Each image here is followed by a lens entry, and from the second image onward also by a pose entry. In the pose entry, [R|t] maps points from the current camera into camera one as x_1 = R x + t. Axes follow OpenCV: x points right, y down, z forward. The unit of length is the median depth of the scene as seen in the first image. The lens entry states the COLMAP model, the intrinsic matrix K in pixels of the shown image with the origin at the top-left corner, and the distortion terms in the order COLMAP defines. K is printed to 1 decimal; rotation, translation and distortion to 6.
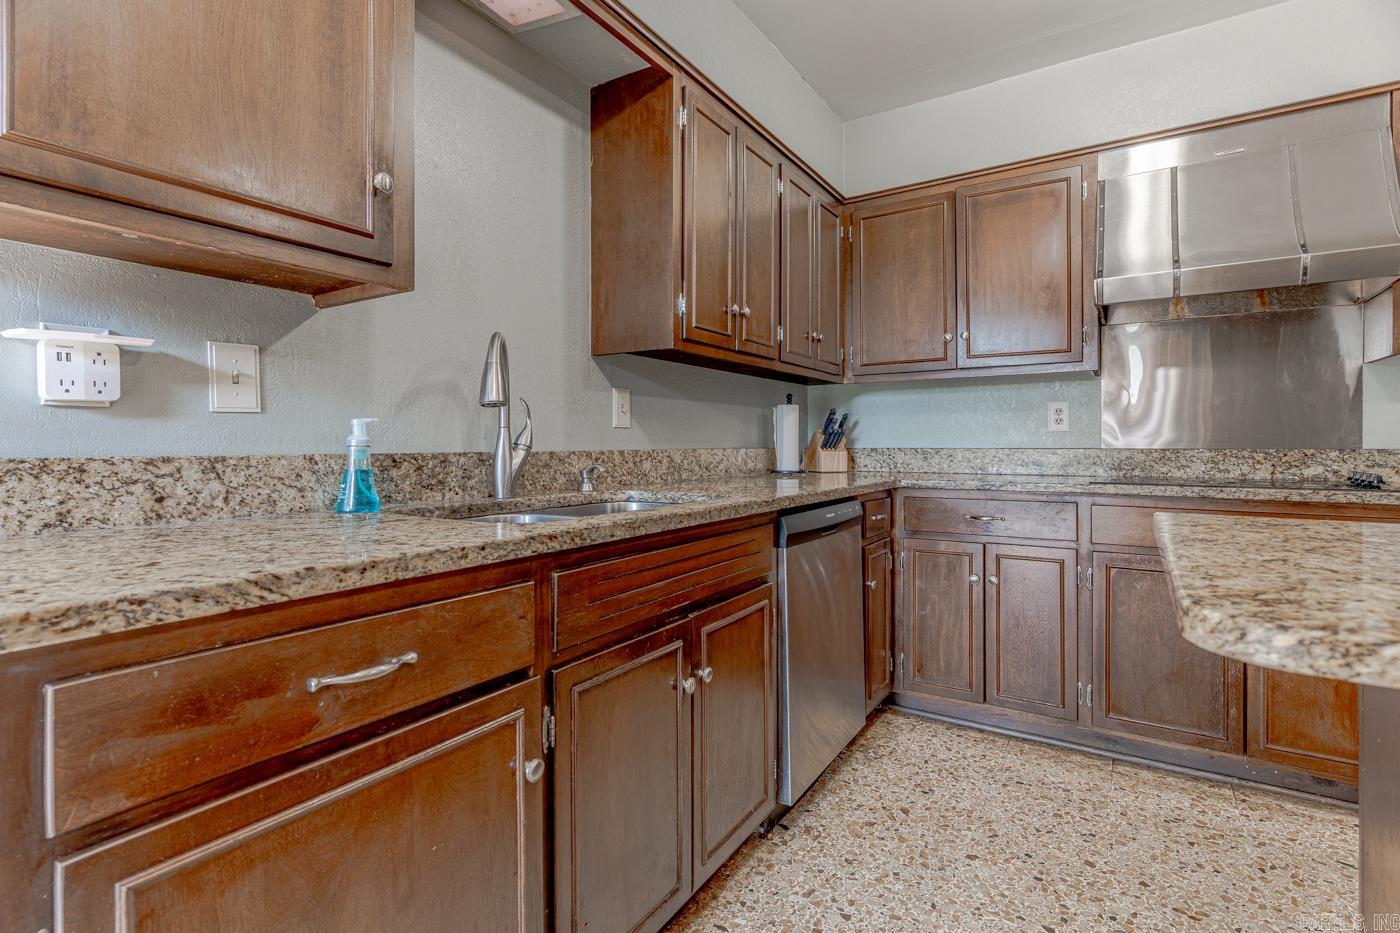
lens RADIAL K [[669.5, 0, 700.1], [0, 669.5, 444.7], [0, 0, 1]] dist [-0.000216, 0.001758]
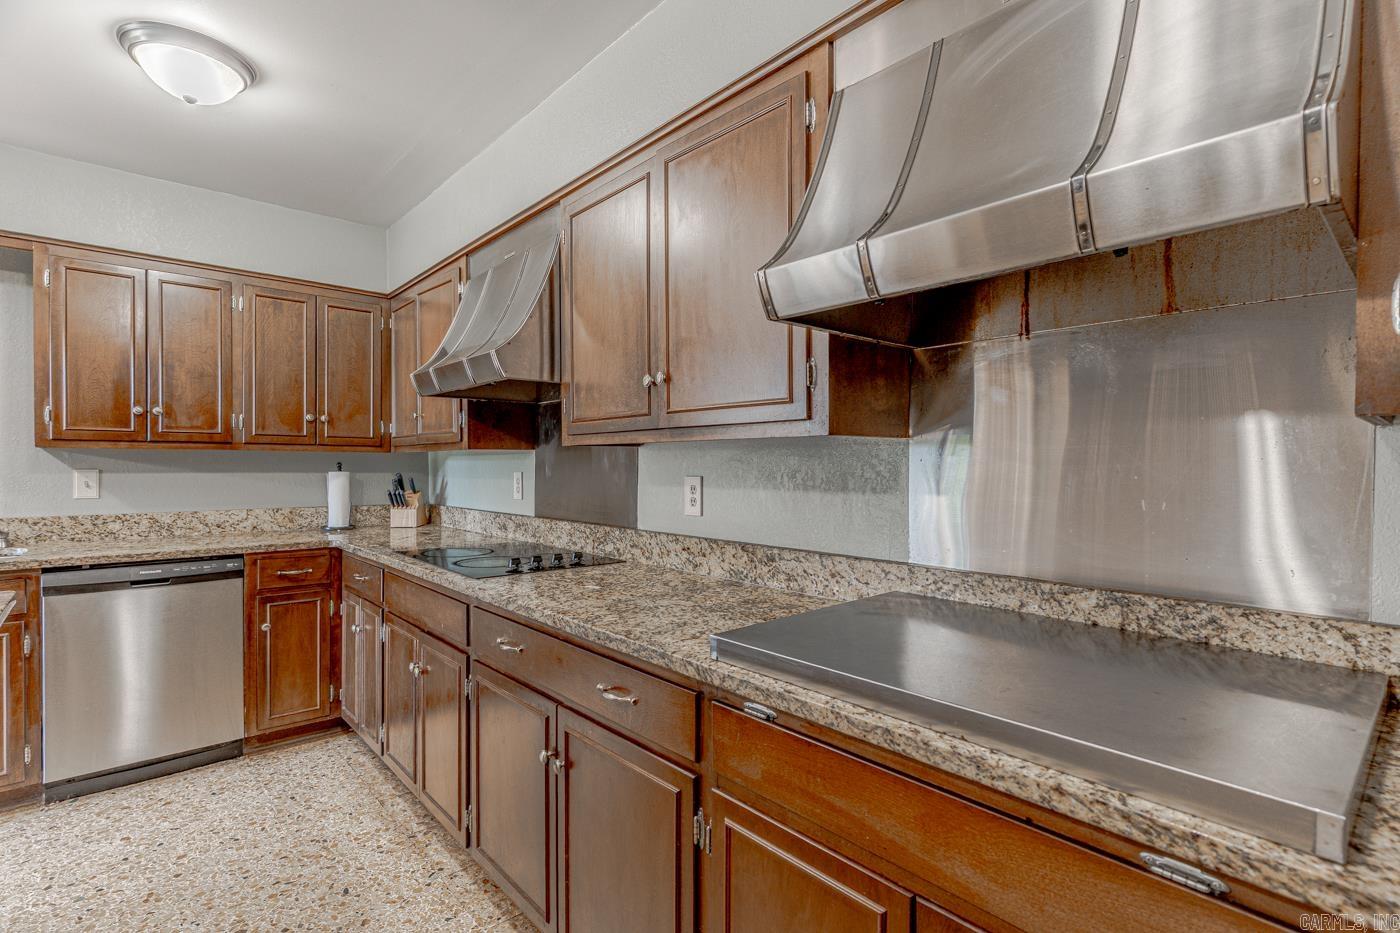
lens RADIAL K [[669.5, 0, 703.1], [0, 669.5, 469.6], [0, 0, 1]] dist [-0.000216, 0.001758]
pose [[0.963177, 0.006488, -0.268790, 1.309510], [-0.005171, 0.999971, 0.005608, -0.088485], [0.268819, -0.004011, 0.963182, 0.025024]]
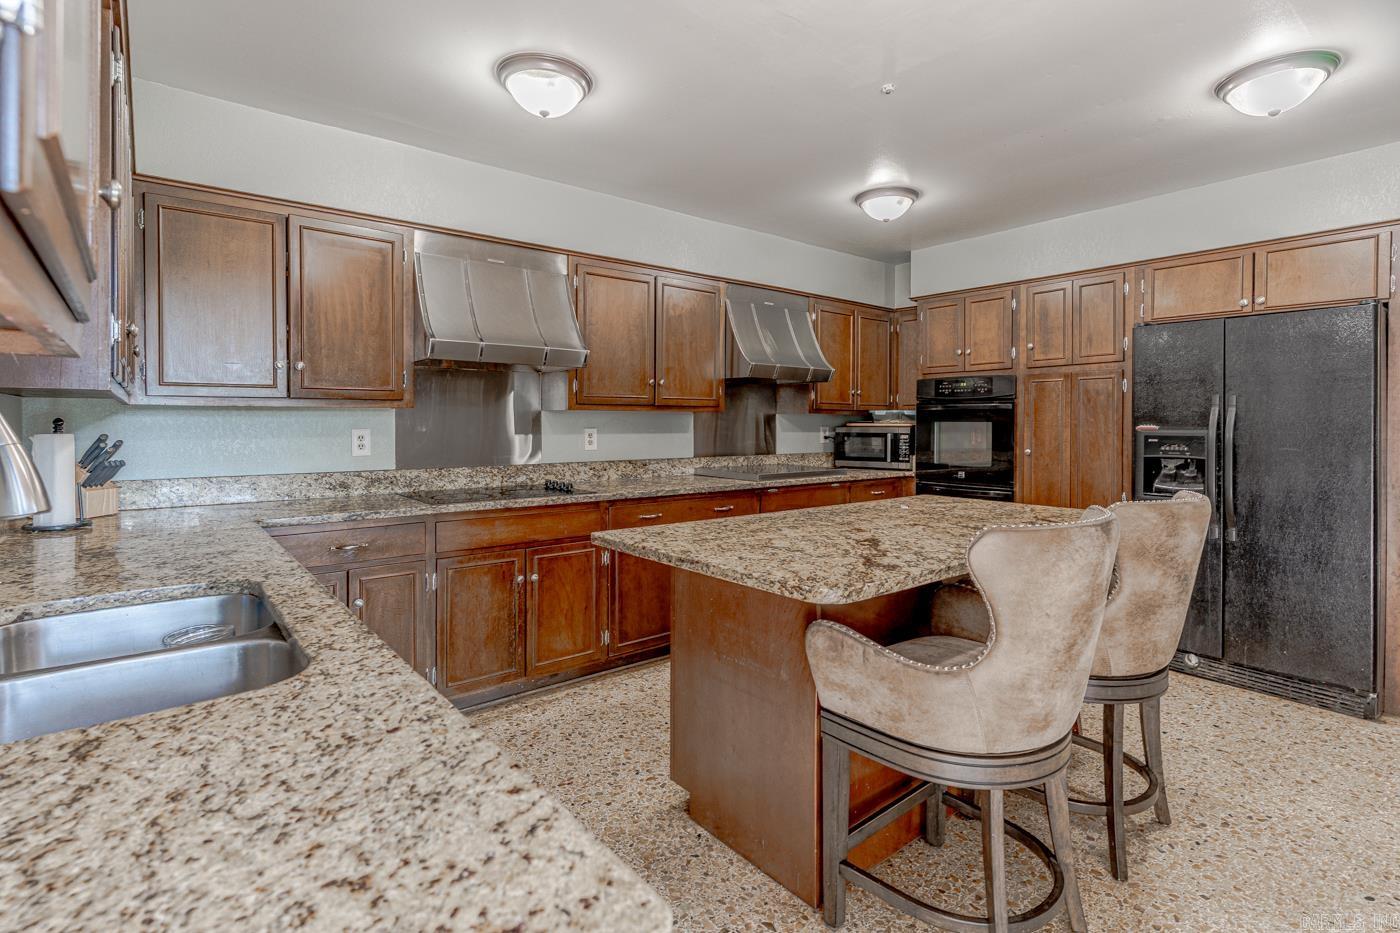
lens RADIAL K [[669.5, 0, 689.9], [0, 669.5, 430.7], [0, 0, 1]] dist [-0.000216, 0.001758]
pose [[0.315710, -0.009681, 0.948806, -0.405376], [-0.002030, 0.999939, 0.010878, -0.086683], [-0.948854, -0.005361, 0.315671, 0.148779]]
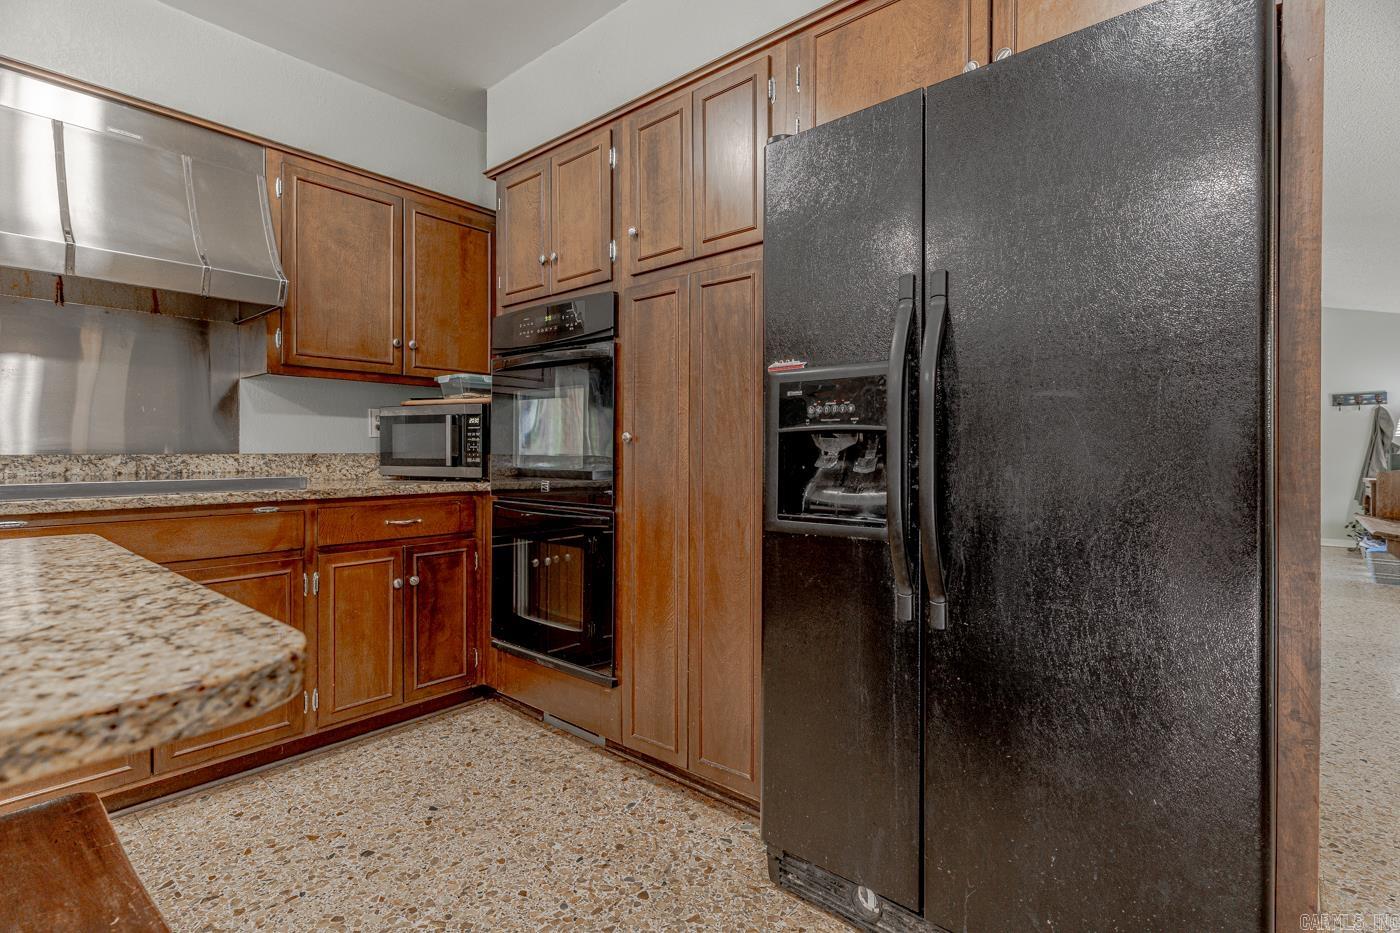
lens RADIAL K [[669.5, 0, 686.0], [0, 669.5, 457.9], [0, 0, 1]] dist [-0.000216, 0.001758]
pose [[0.138228, -0.010977, 0.990340, 0.627682], [-0.000206, 0.999938, 0.011112, 0.000638], [-0.990400, -0.001740, 0.138217, -0.323917]]
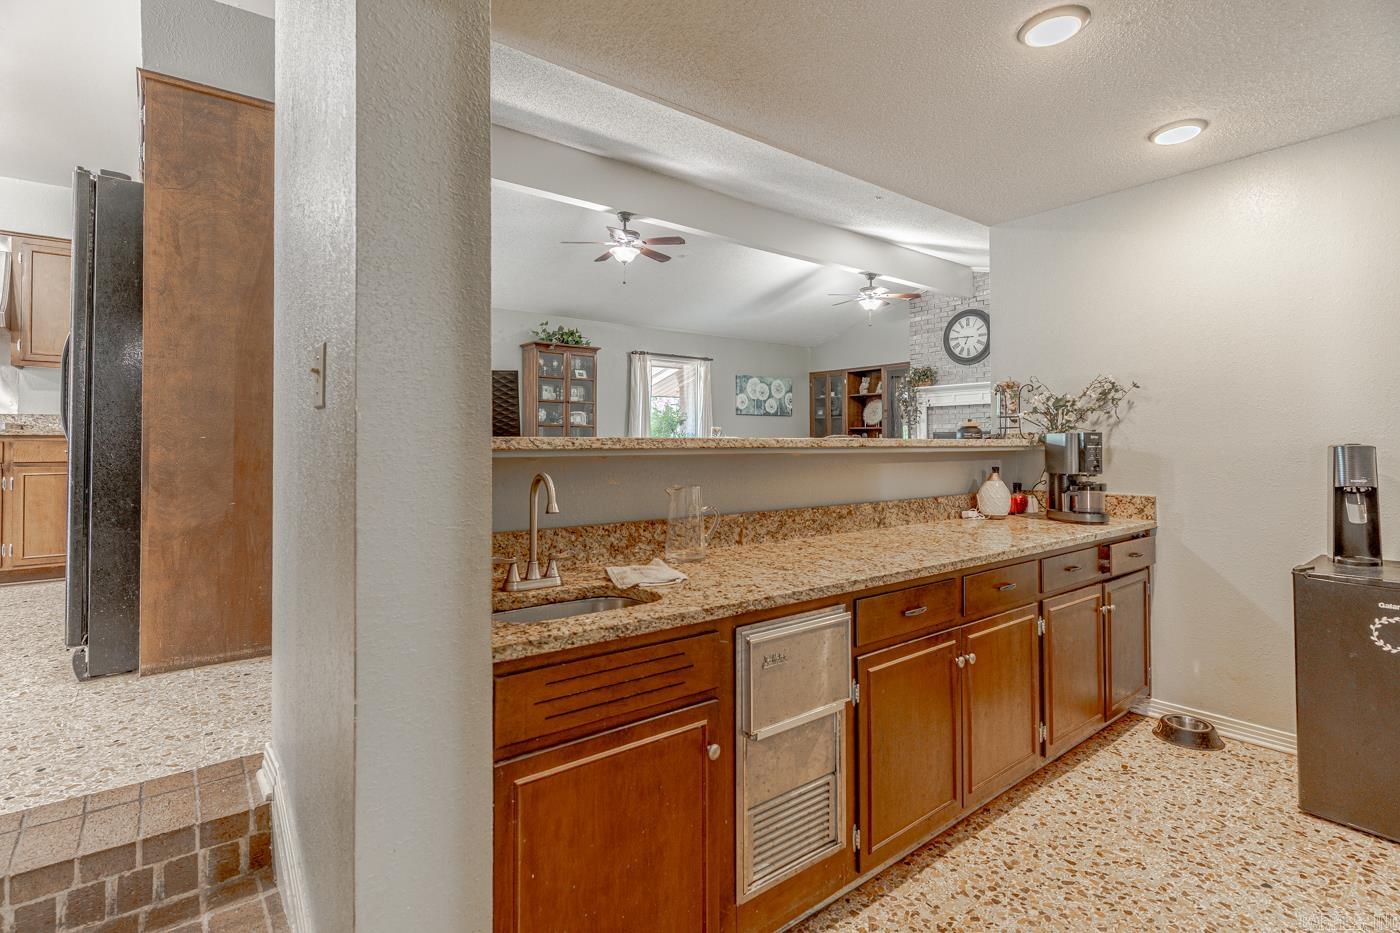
lens RADIAL K [[669.5, 0, 701.2], [0, 669.5, 456.4], [0, 0, 1]] dist [-0.000216, 0.001758]
pose [[0.347305, -0.002097, 0.937750, 0.532725], [0.002546, 0.999996, 0.001293, 0.121922], [-0.937749, 0.001938, 0.347309, -1.816261]]
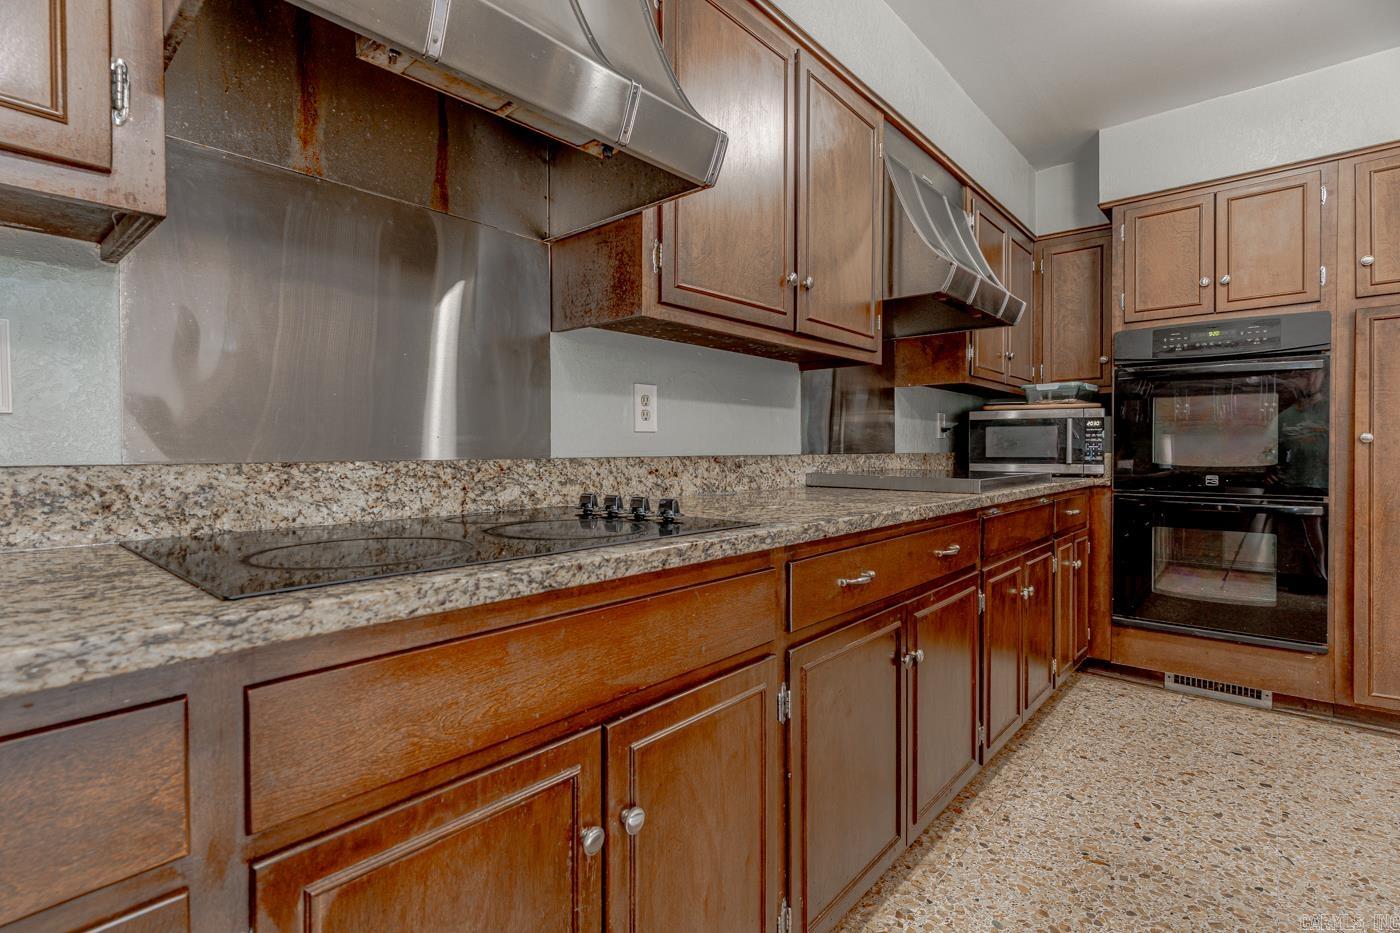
lens RADIAL K [[669.5, 0, 695.5], [0, 669.5, 456.2], [0, 0, 1]] dist [-0.000216, 0.001758]
pose [[0.149568, -0.009130, 0.988709, 0.324807], [0.004241, 0.999954, 0.008593, -0.000867], [-0.988742, 0.002908, 0.149600, 0.722342]]
